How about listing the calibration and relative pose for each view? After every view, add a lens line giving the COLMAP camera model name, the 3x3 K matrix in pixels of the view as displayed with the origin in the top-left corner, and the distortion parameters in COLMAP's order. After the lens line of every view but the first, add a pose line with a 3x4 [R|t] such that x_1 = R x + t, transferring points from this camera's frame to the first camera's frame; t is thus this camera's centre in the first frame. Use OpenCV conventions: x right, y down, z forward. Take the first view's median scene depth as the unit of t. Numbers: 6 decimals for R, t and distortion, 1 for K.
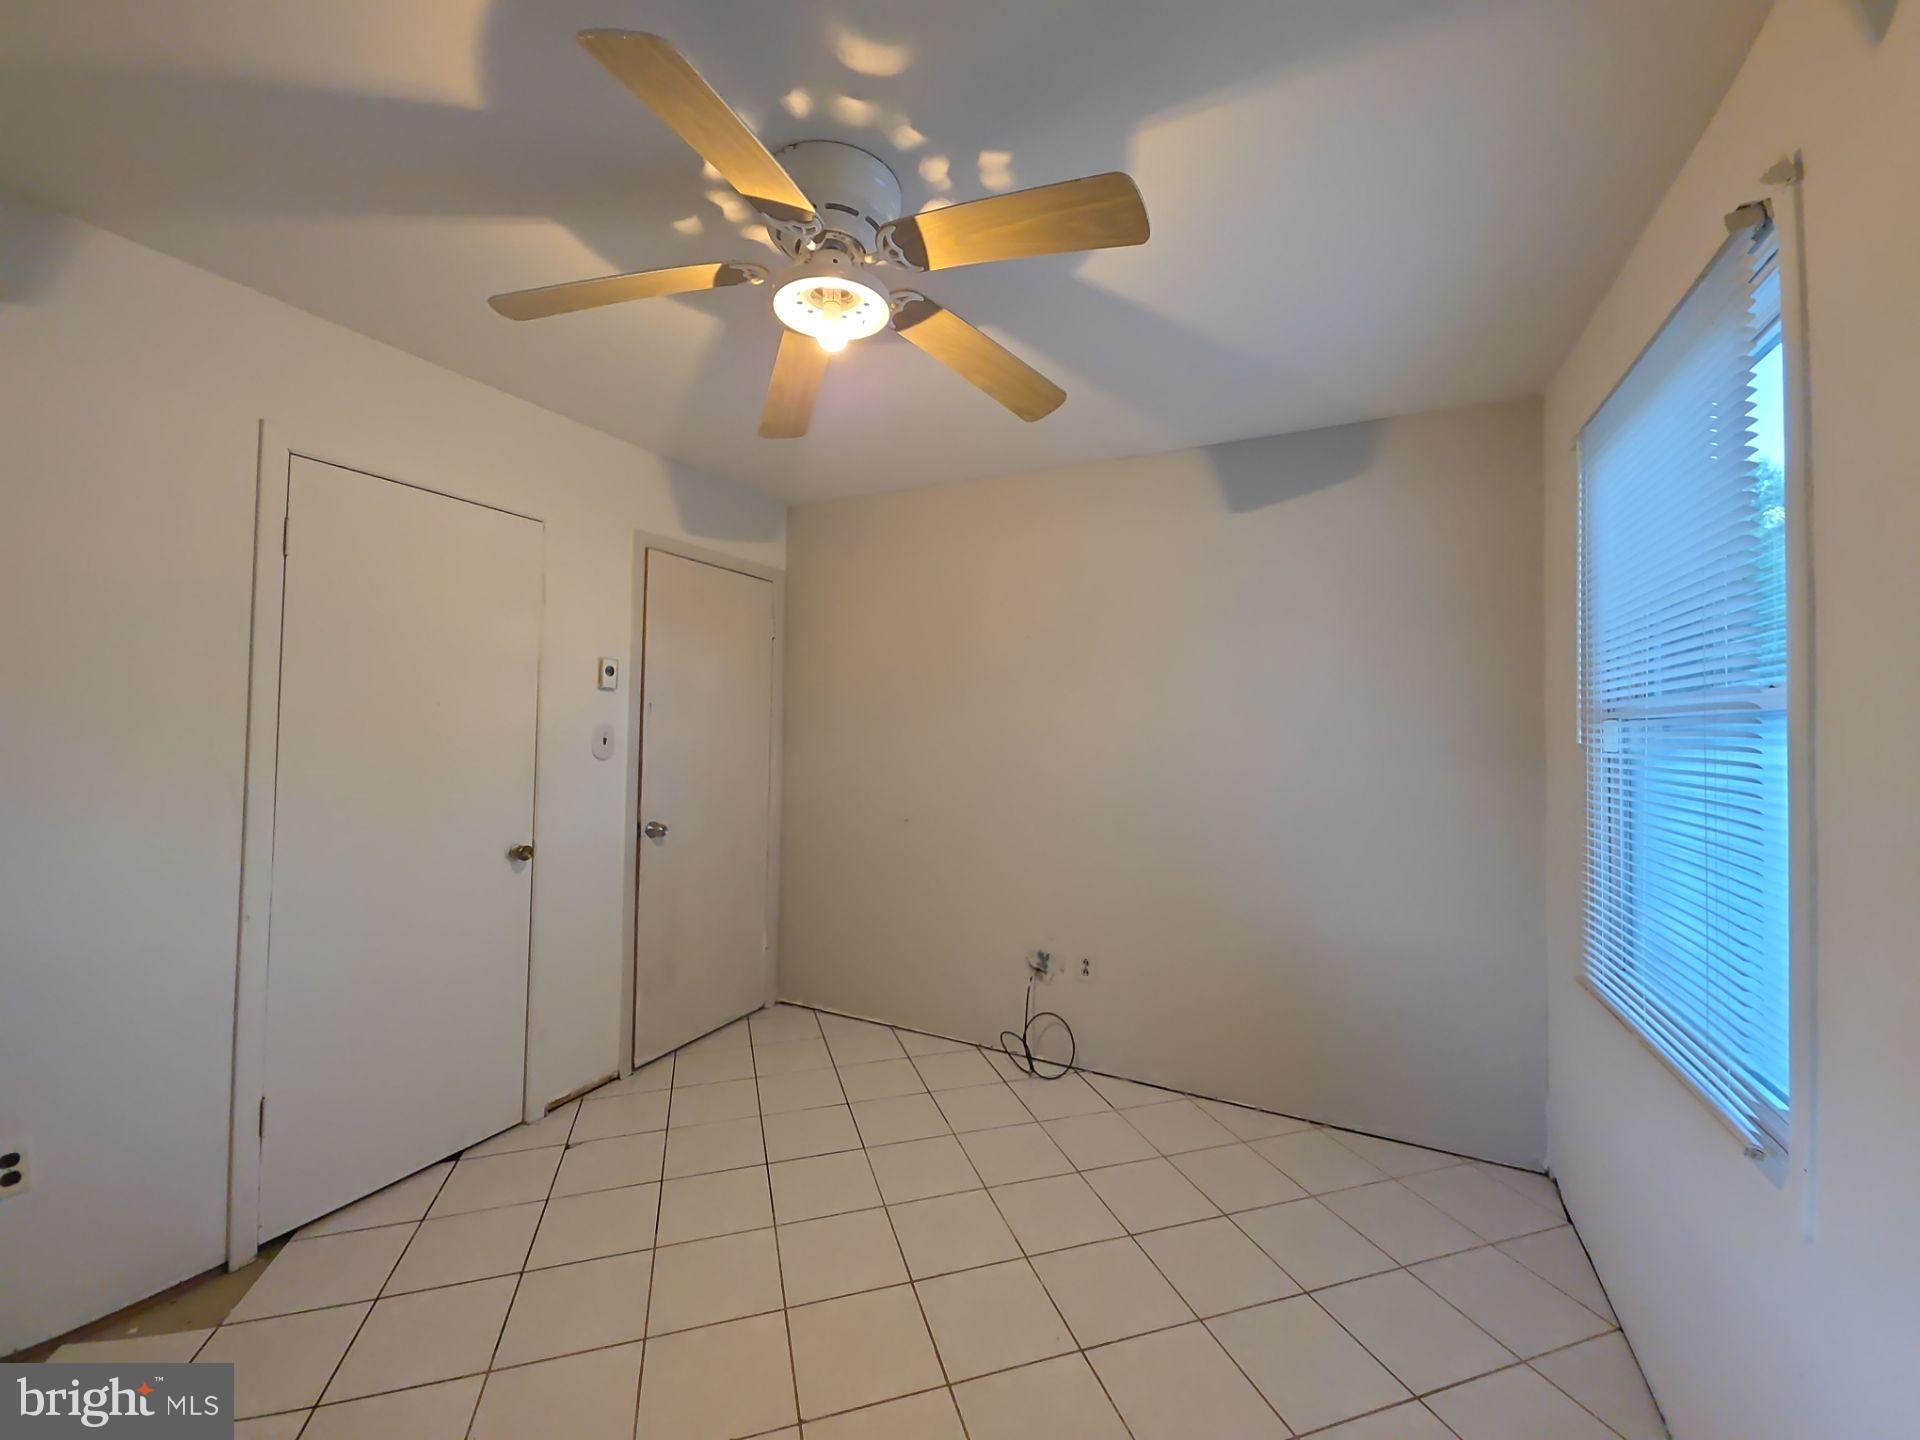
lens RADIAL K [[751.6, 0, 954.6], [0, 751.6, 709.0], [0, 0, 1]] dist [0.001363, -0.000671]
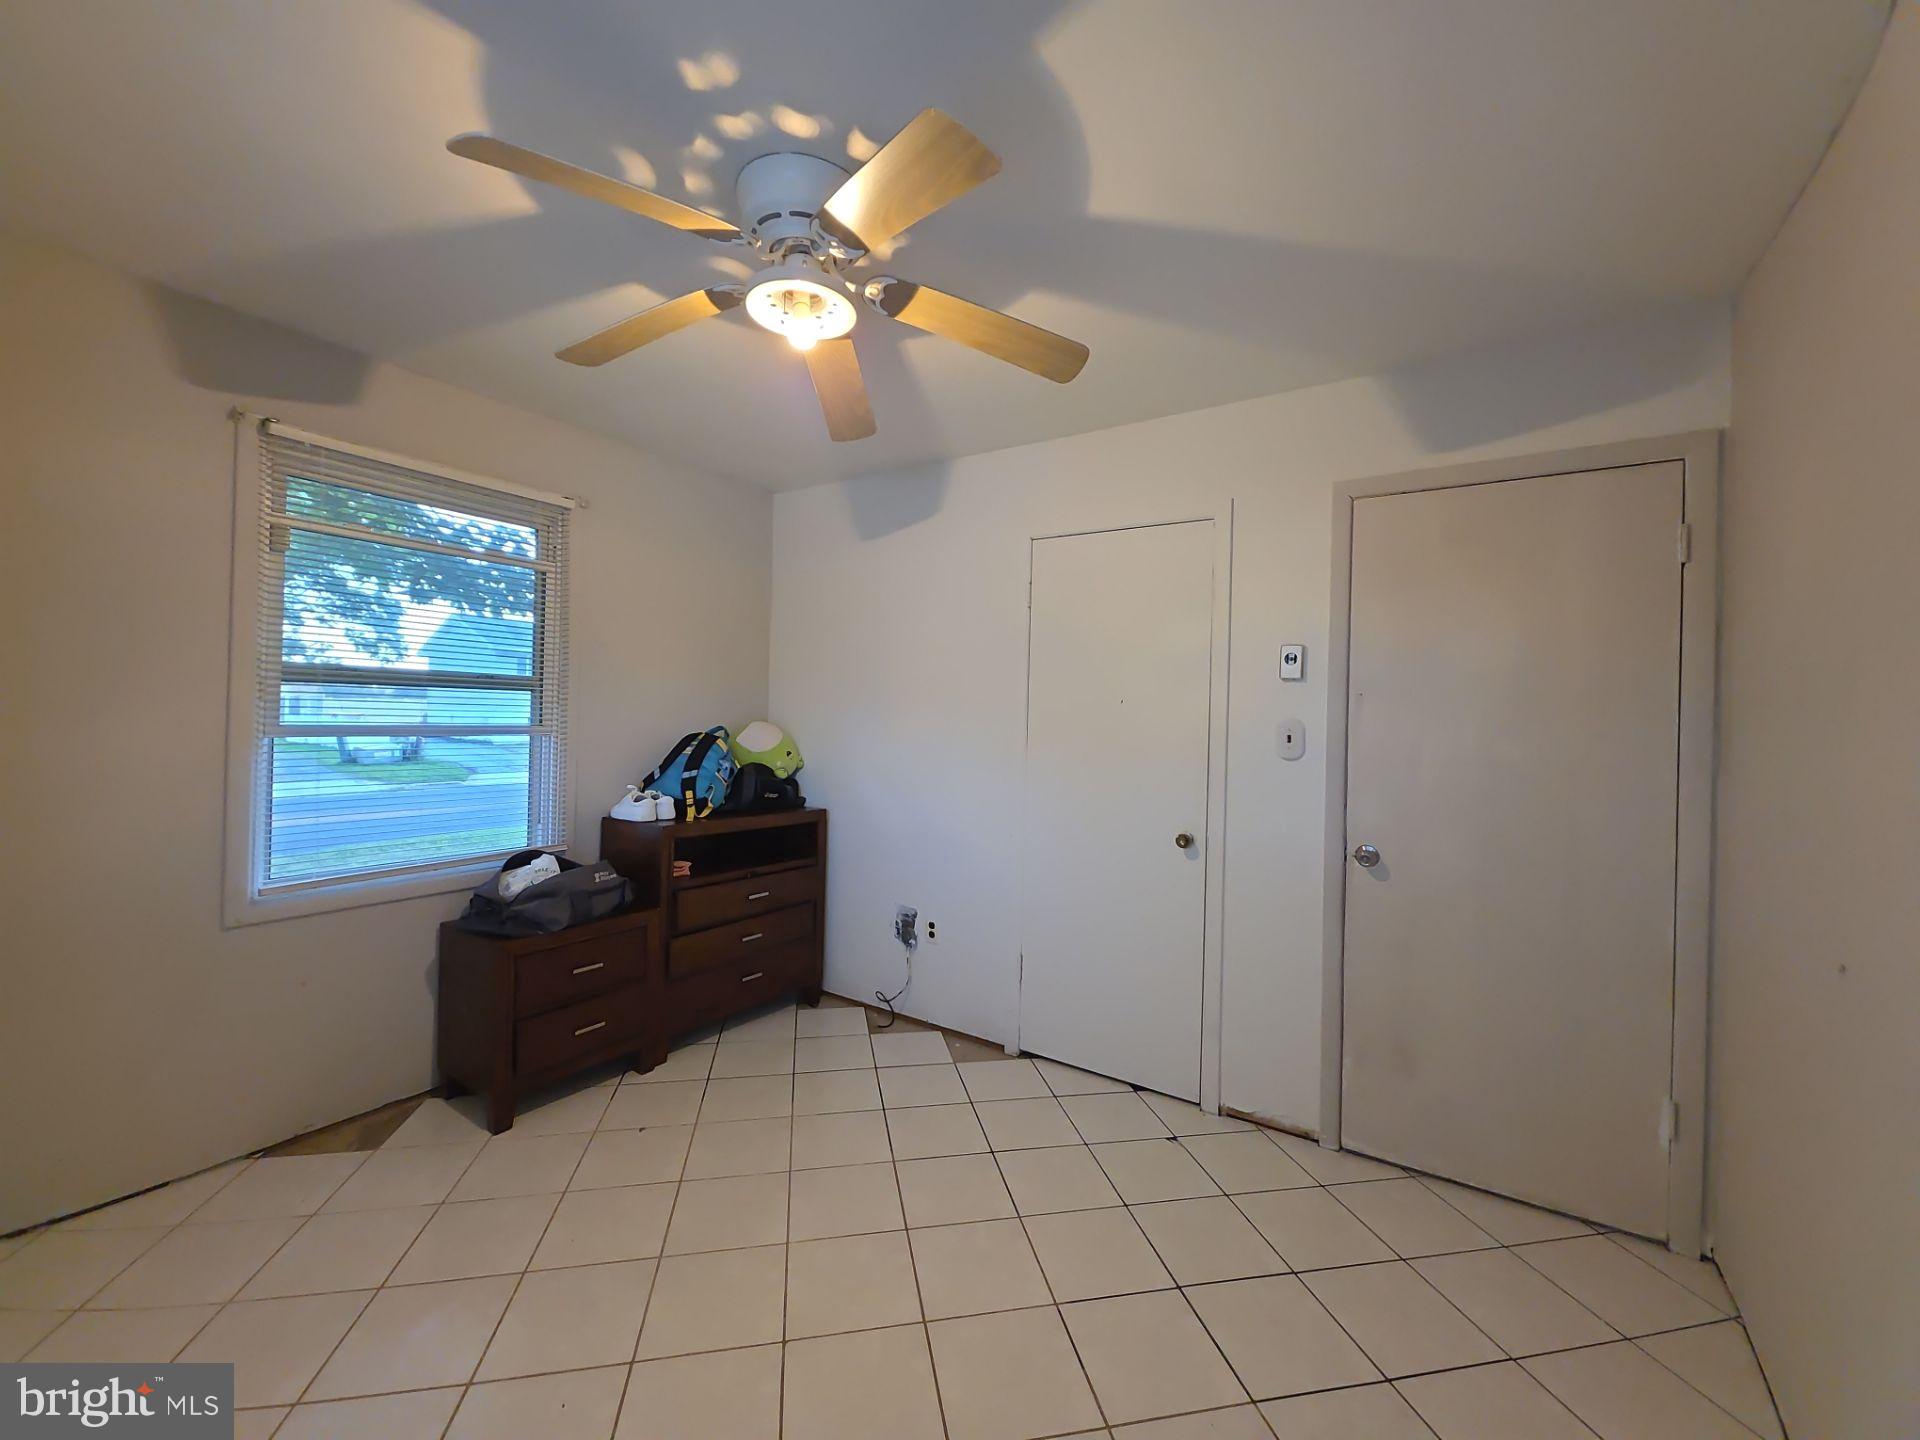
lens RADIAL K [[751.6, 0, 954.6], [0, 751.6, 709.0], [0, 0, 1]] dist [0.001363, -0.000671]
pose [[-0.111686, -0.024619, -0.993439, 0.439220], [-0.000036, 0.999693, -0.024770, 0.028687], [0.993744, -0.002731, -0.111652, 0.686890]]
